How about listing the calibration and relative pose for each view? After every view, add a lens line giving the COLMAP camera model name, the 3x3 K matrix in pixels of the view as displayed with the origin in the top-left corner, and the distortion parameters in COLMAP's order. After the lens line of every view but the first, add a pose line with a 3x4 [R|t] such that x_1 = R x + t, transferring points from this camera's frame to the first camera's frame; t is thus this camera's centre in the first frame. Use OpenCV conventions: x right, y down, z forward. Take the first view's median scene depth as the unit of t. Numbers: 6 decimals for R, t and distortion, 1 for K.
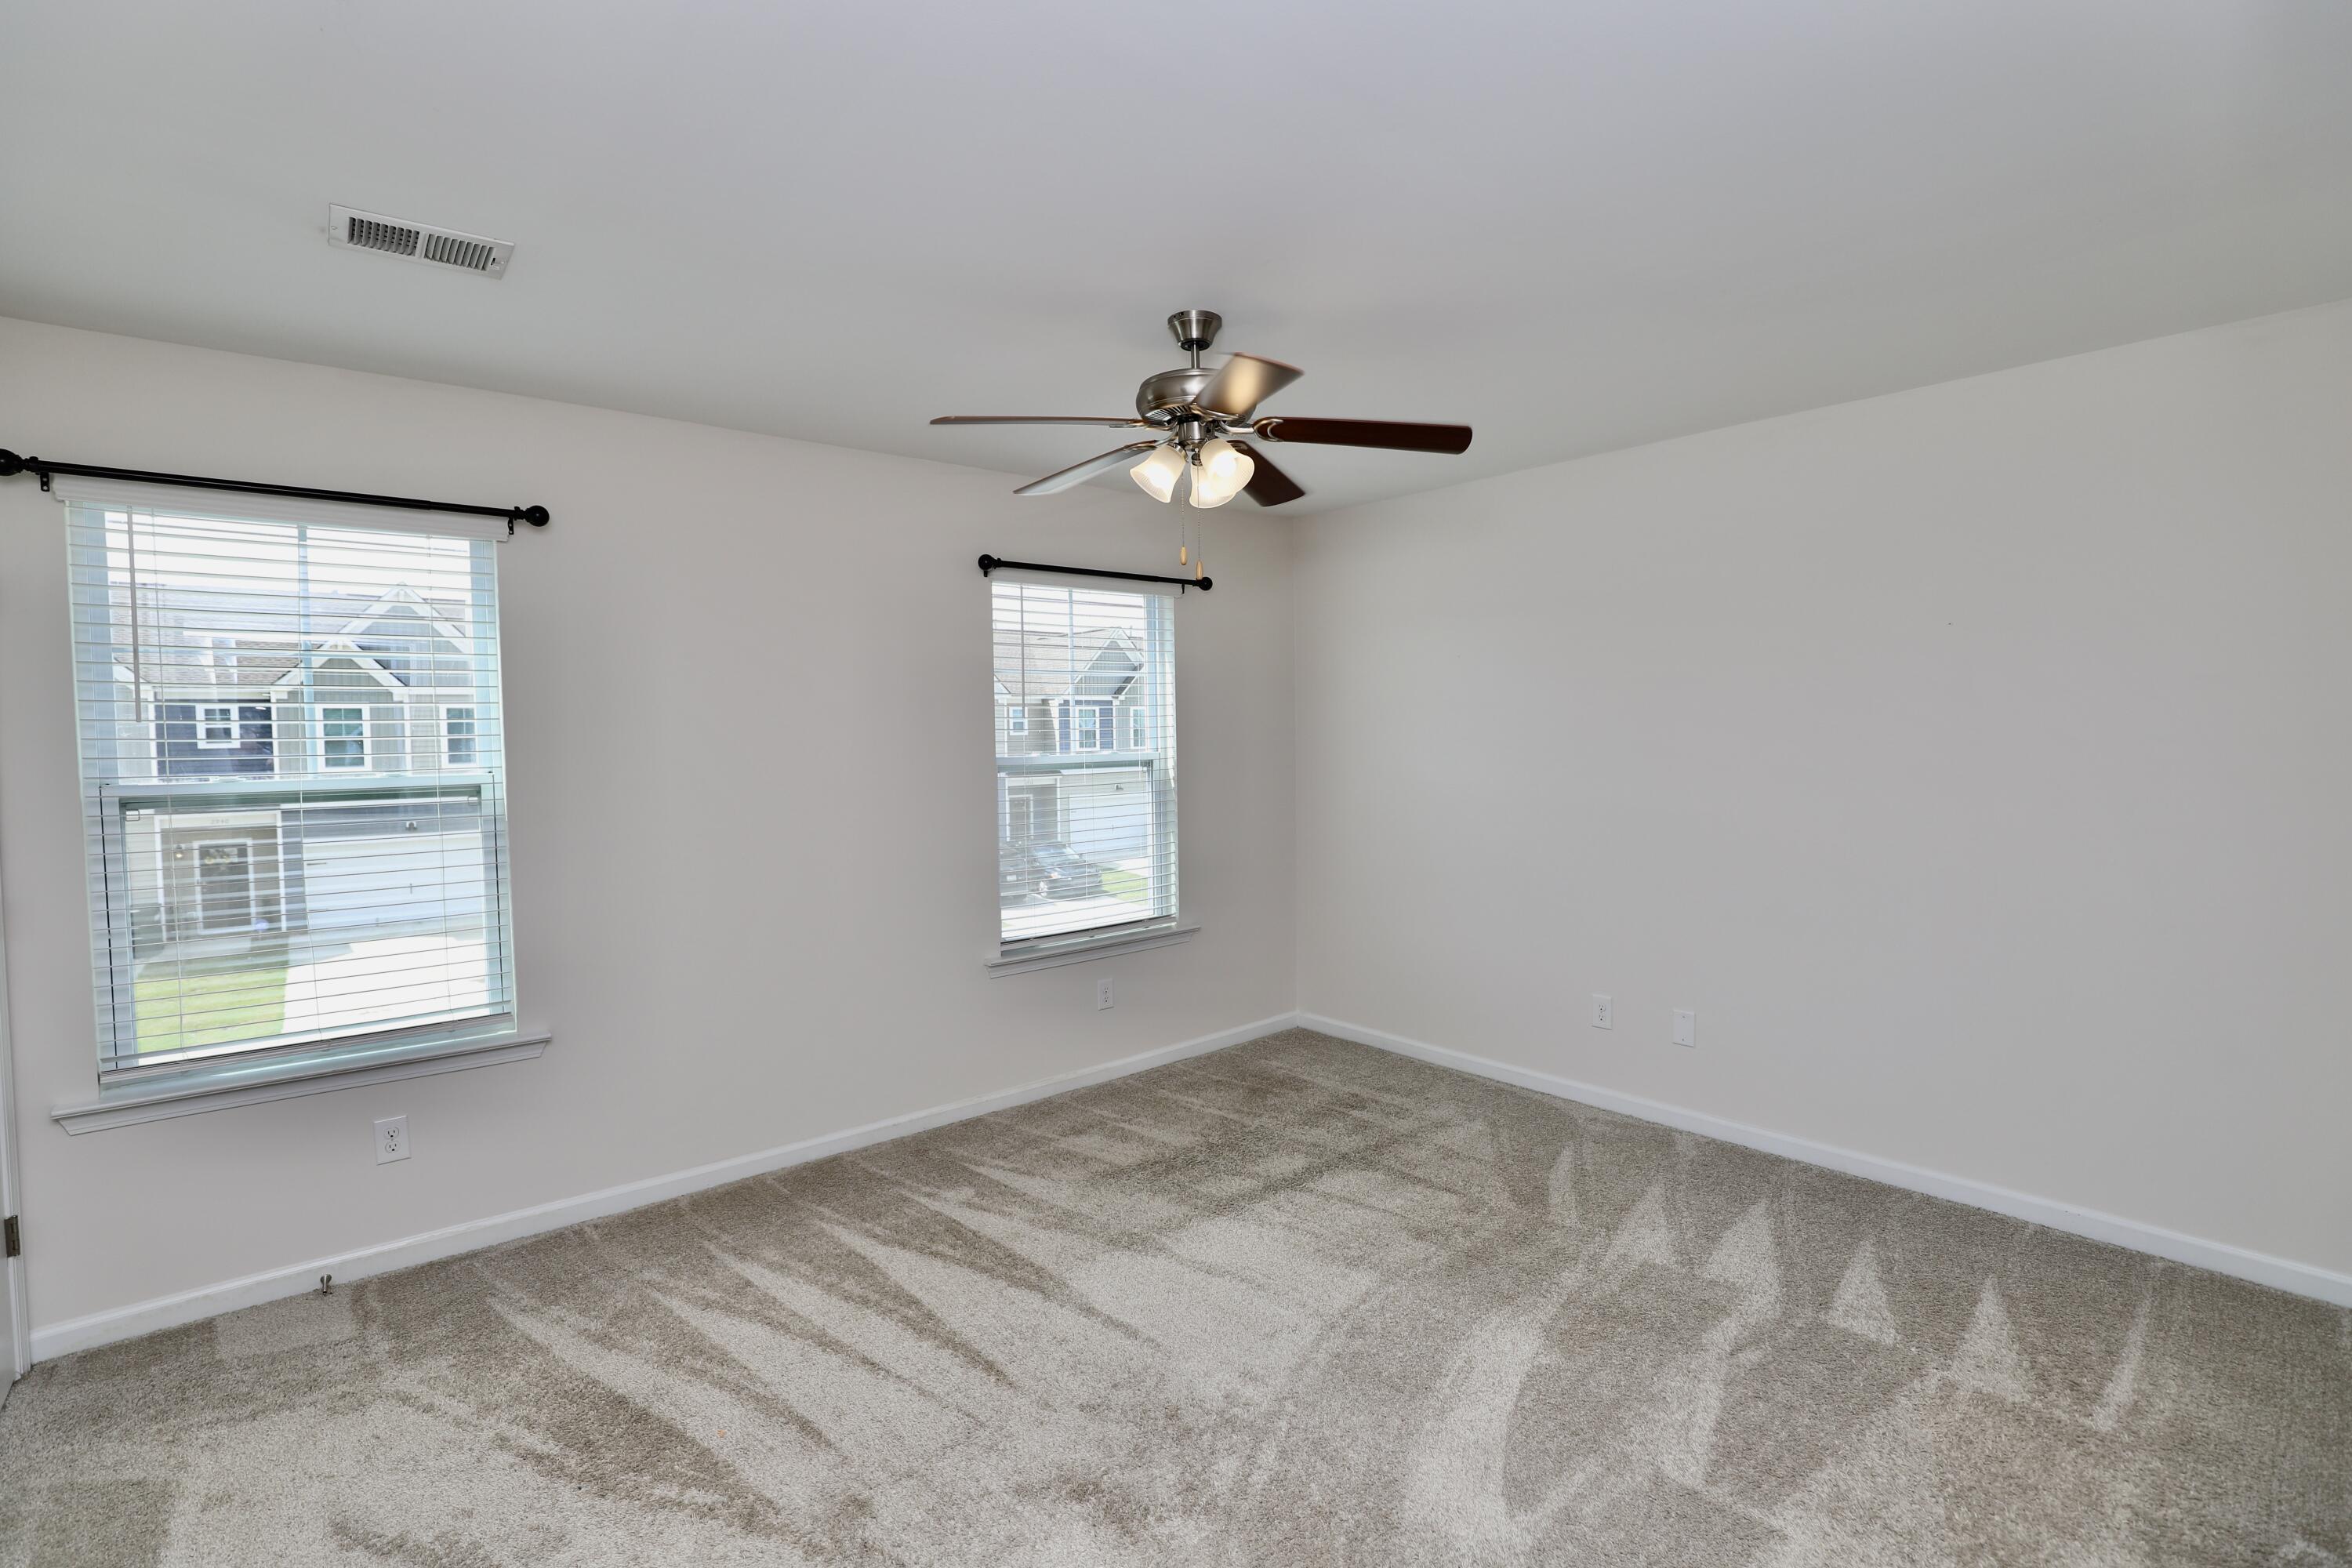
lens RADIAL K [[1083.5, 0, 1174.8], [0, 1083.5, 777.3], [0, 0, 1]] dist [-0.040270, 0.009276]
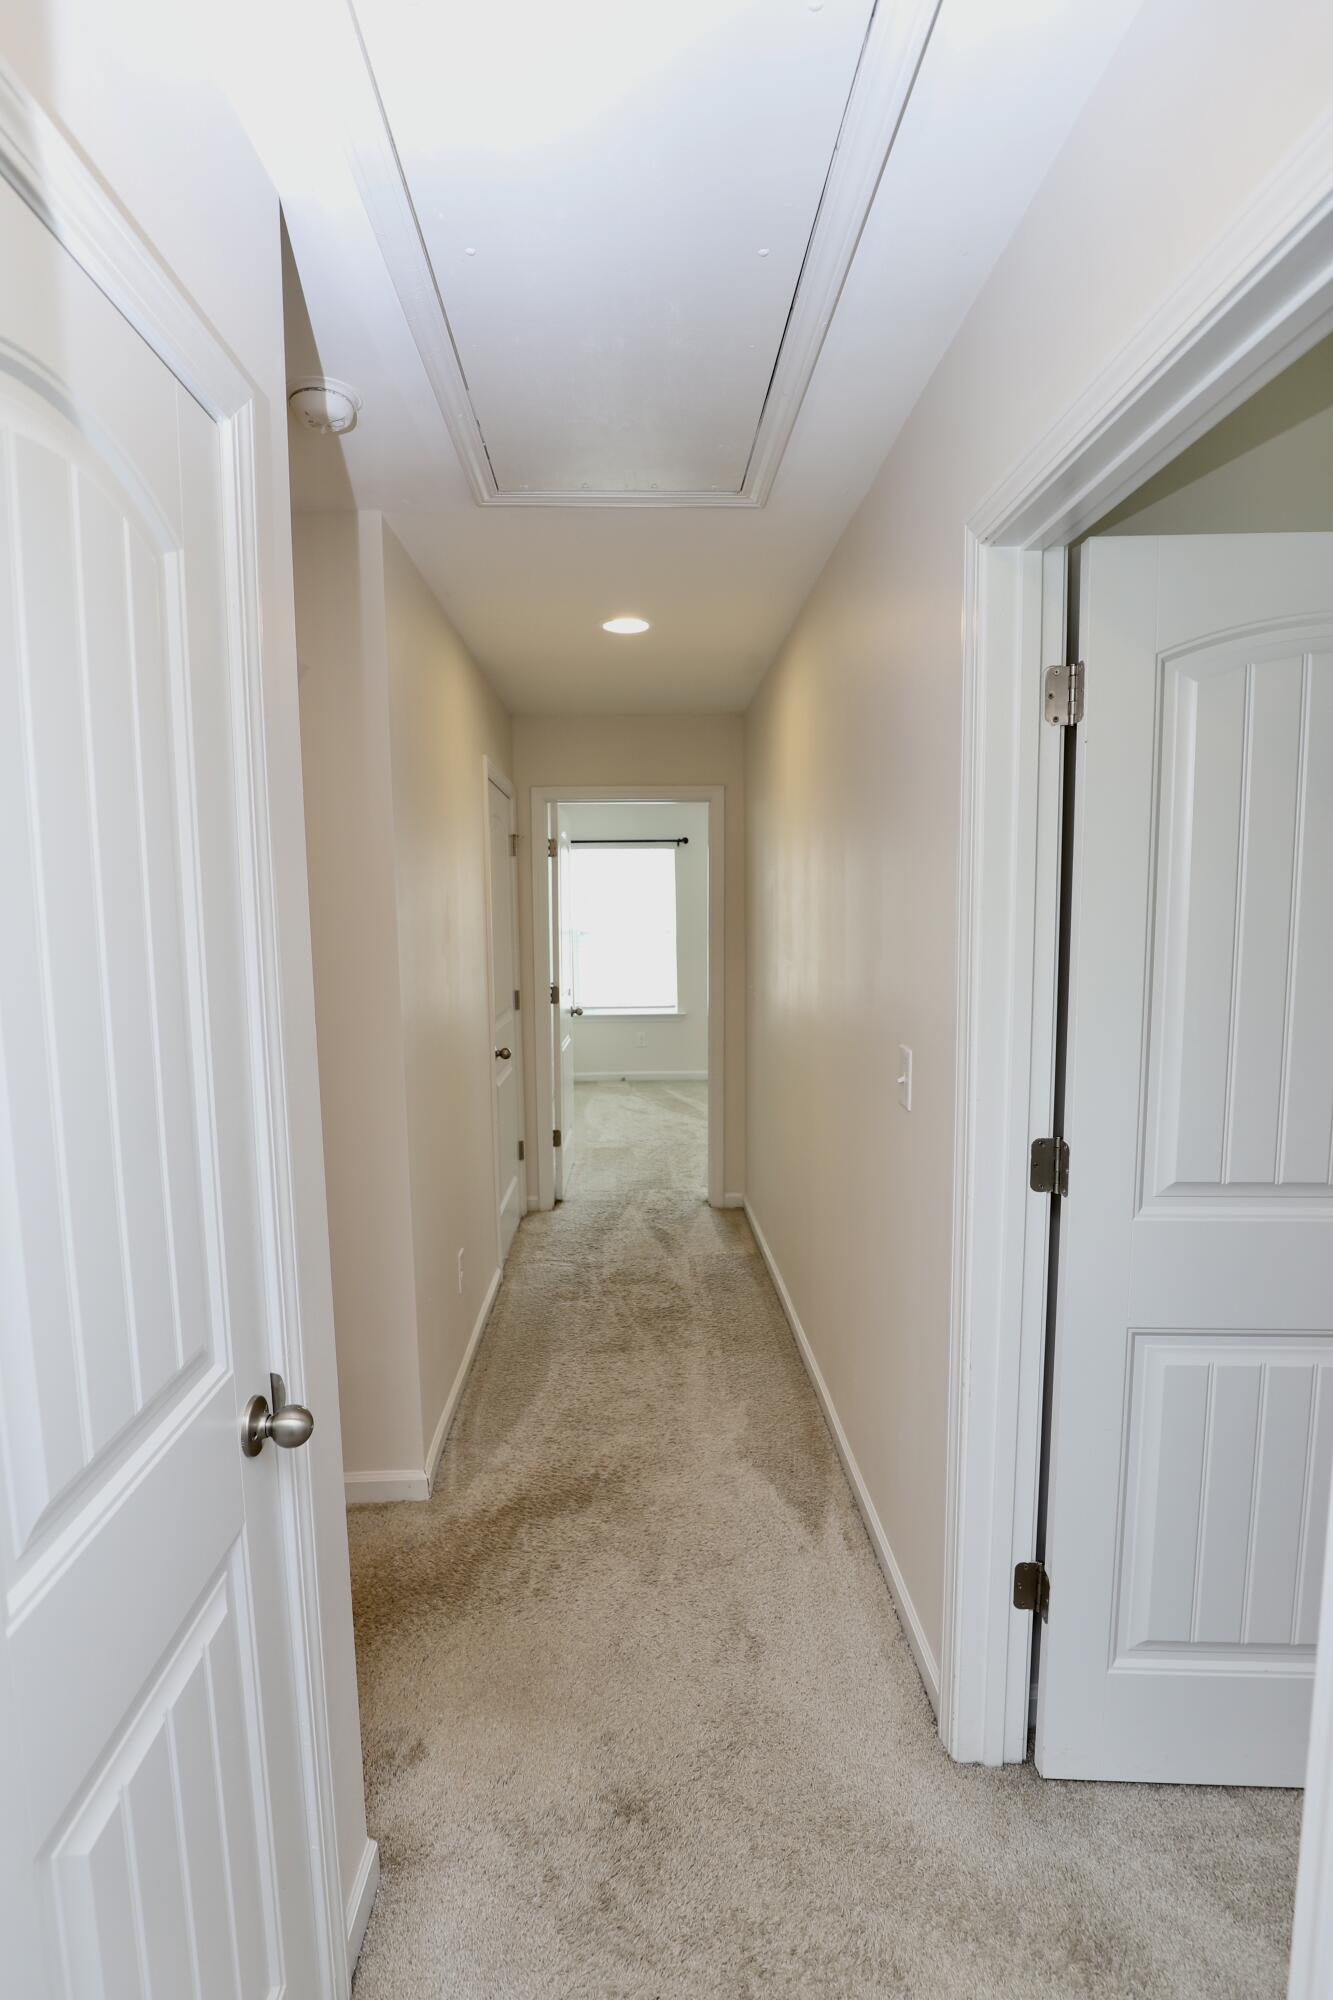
lens RADIAL K [[921.3, 0, 654.3], [0, 921.3, 1011.9], [0, 0, 1]] dist [-0.040270, 0.009276]
pose [[0.777865, 0.069903, -0.624532, 1.098670], [-0.021023, 0.996133, 0.085311, 0.019358], [0.628080, -0.053230, 0.776326, -1.216629]]
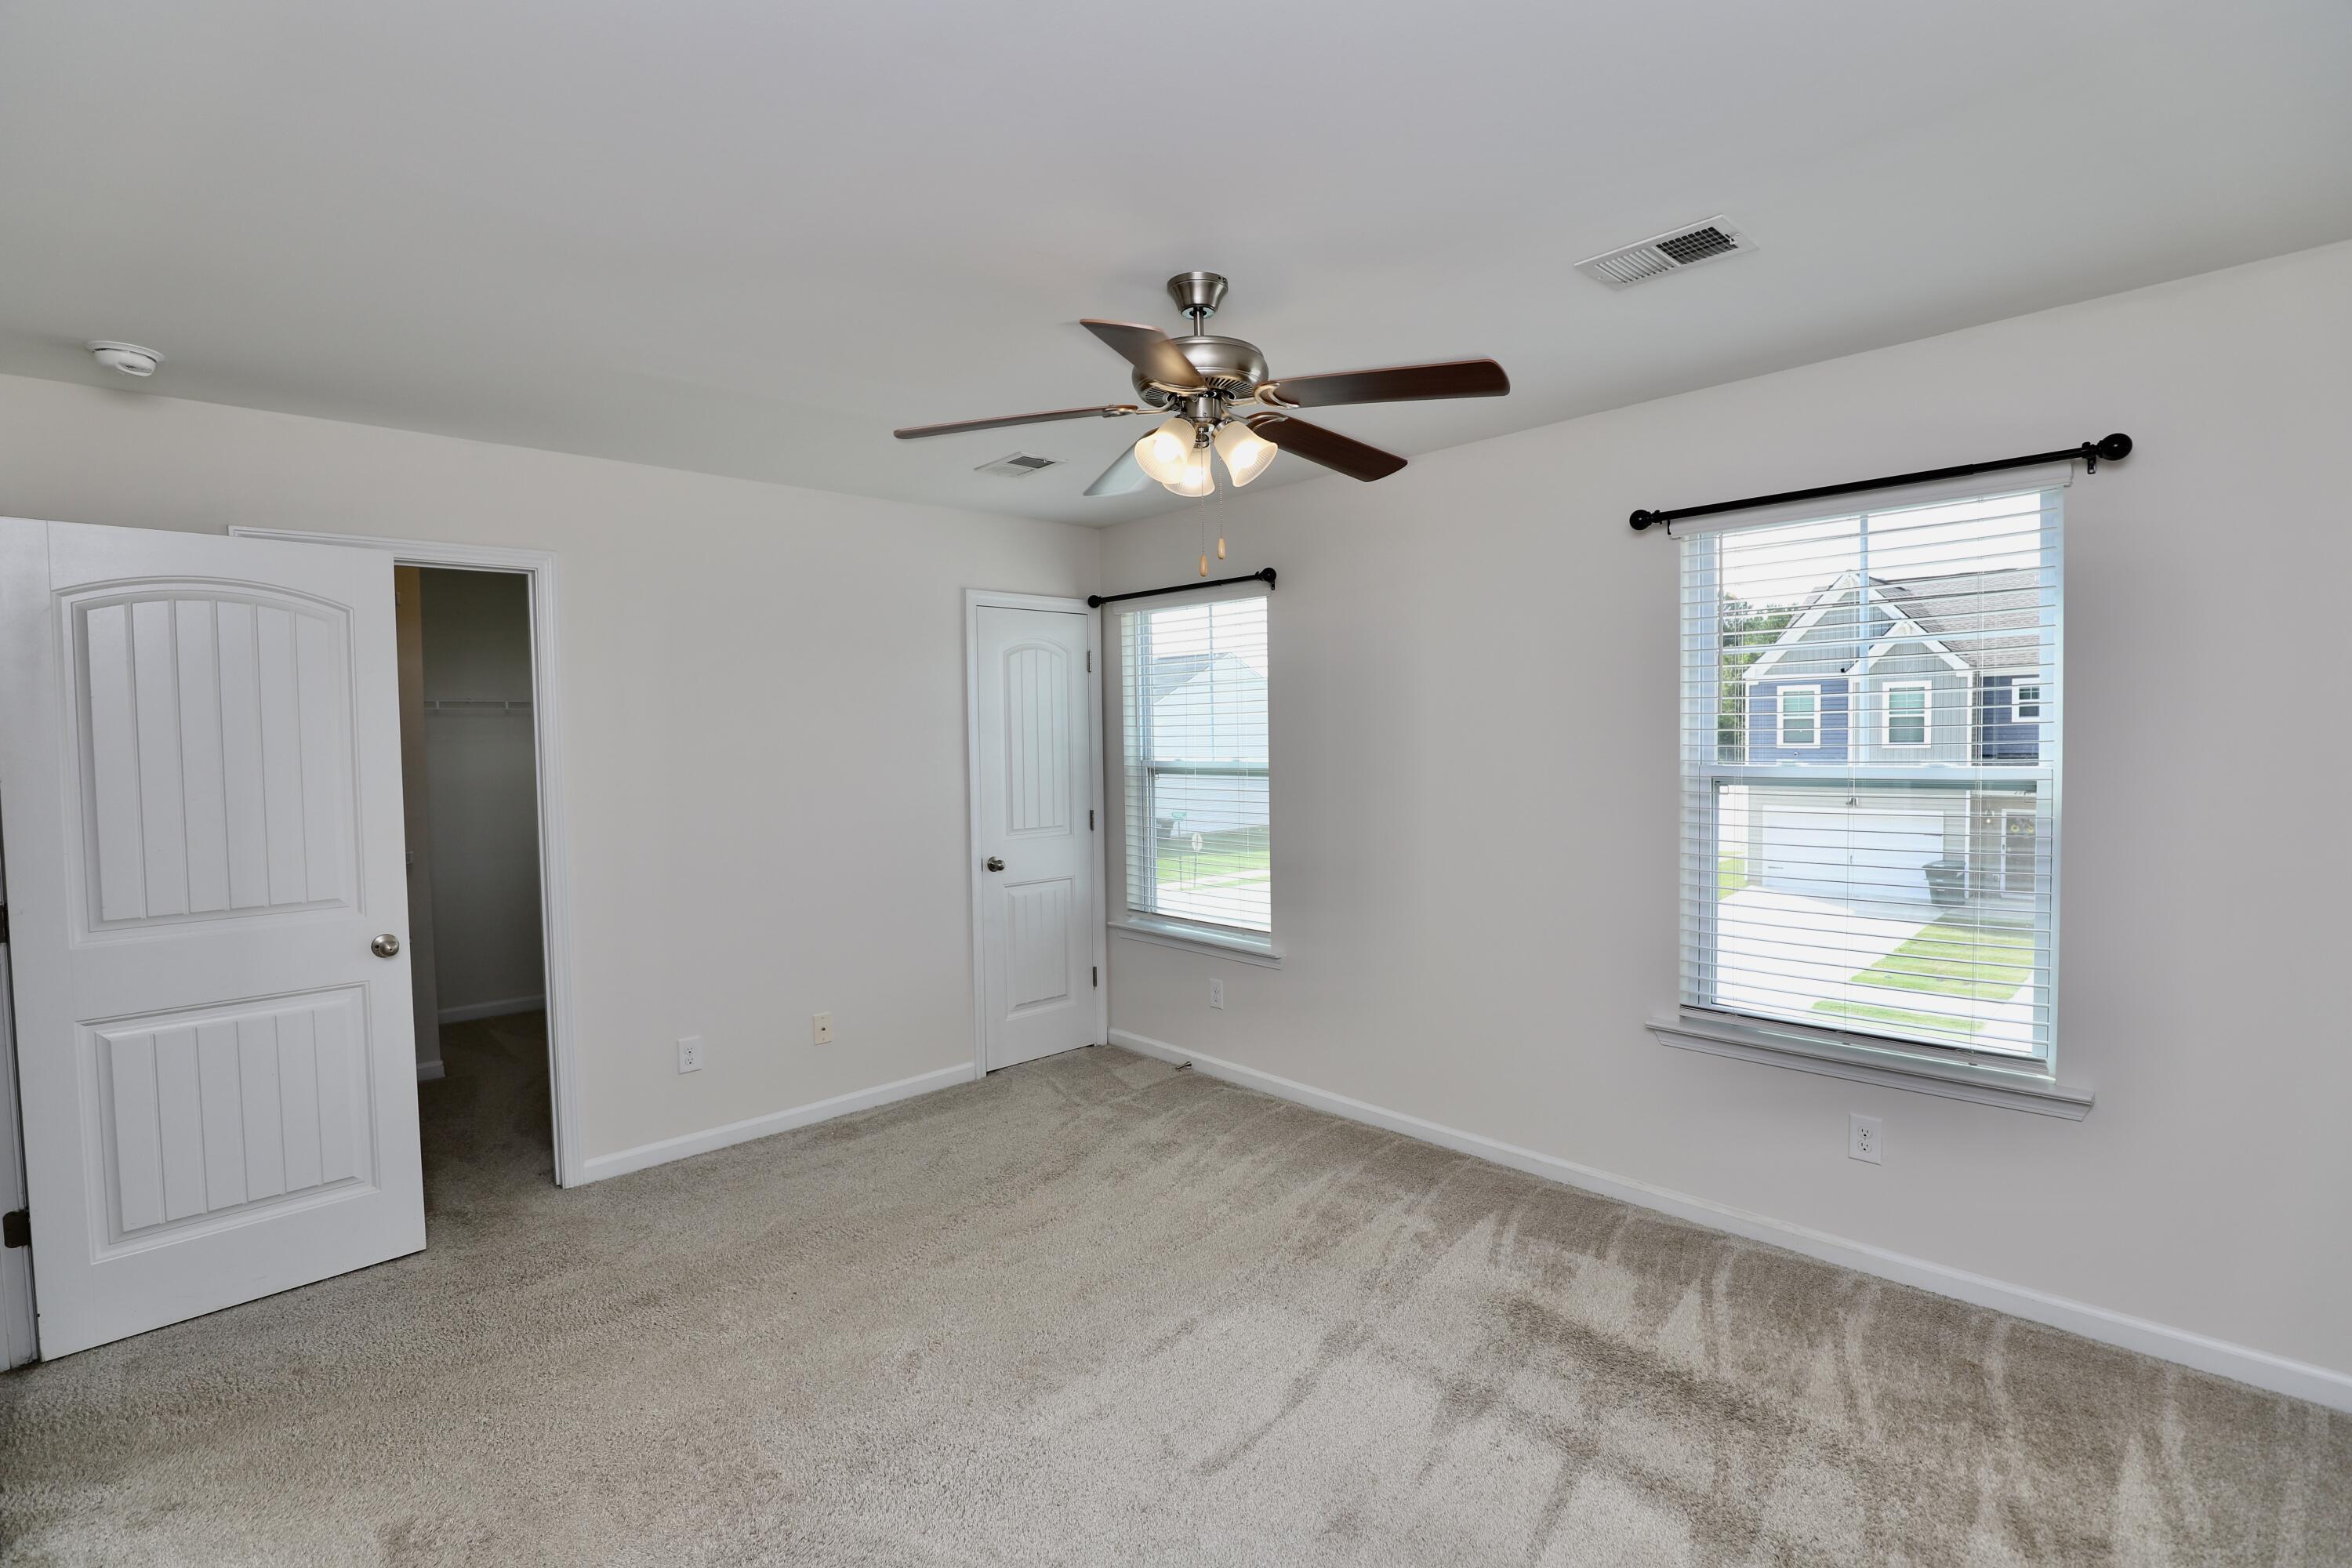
lens RADIAL K [[1083.5, 0, 1174.8], [0, 1083.5, 777.3], [0, 0, 1]] dist [-0.040270, 0.009276]
pose [[0.048572, 0.053077, -0.997408, 0.877592], [-0.026072, 0.998314, 0.051856, -0.060847], [0.998479, 0.023486, 0.049874, 0.902870]]
